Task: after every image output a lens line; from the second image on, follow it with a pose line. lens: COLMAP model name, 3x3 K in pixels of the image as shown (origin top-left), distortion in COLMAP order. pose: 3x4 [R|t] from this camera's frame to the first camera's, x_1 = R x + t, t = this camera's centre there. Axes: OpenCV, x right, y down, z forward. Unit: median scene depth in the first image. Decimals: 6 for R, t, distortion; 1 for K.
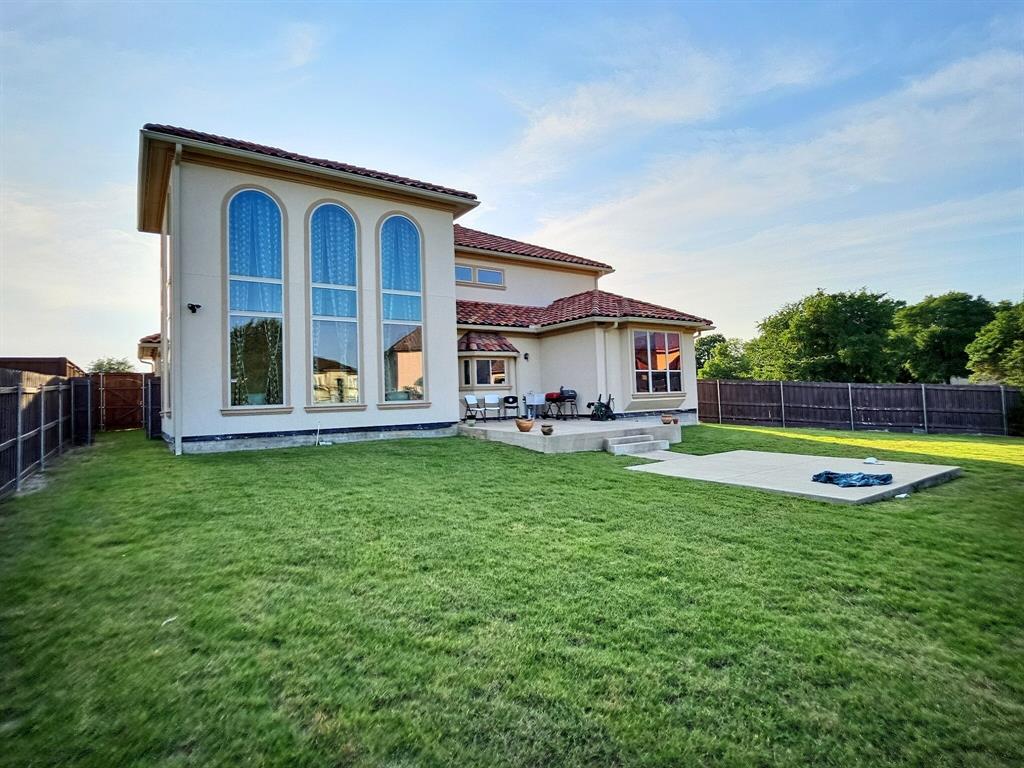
lens RADIAL K [[528.3, 0, 512.0], [0, 528.3, 384.0], [0, 0, 1]] dist [0.000373, -0.000454]
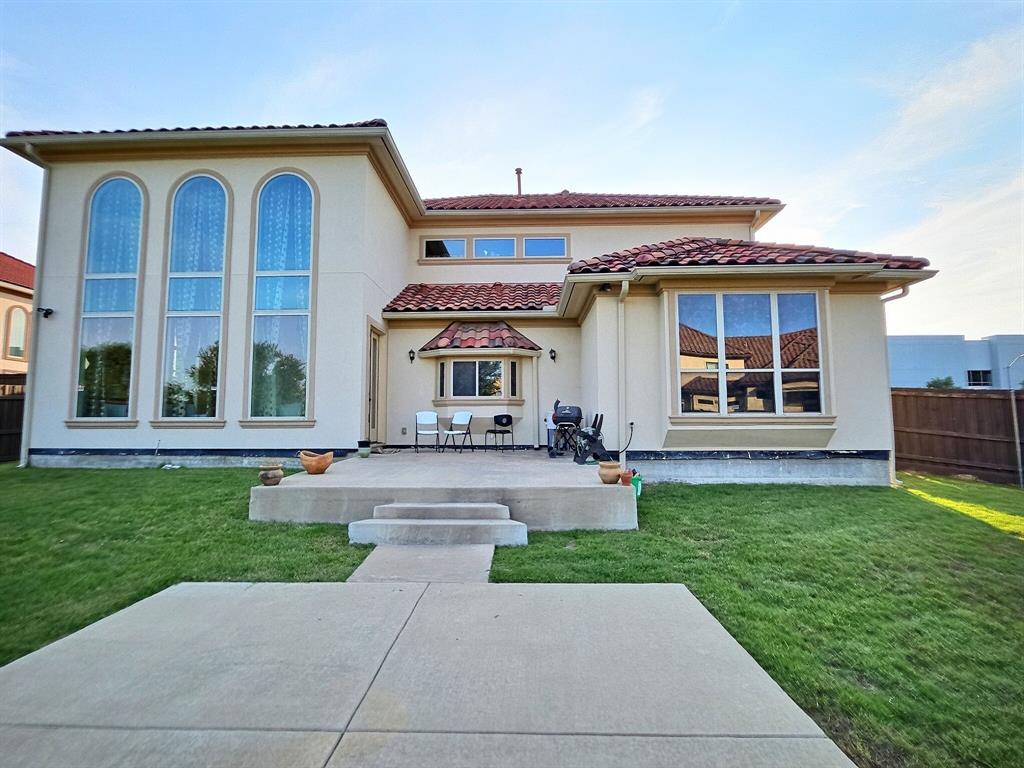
lens RADIAL K [[528.3, 0, 512.0], [0, 528.3, 384.0], [0, 0, 1]] dist [0.000373, -0.000454]
pose [[0.805318, -0.011574, -0.592730, 0.431941], [-0.006484, 0.999578, -0.028328, 0.003761], [0.592807, 0.026656, 0.804903, 0.509092]]
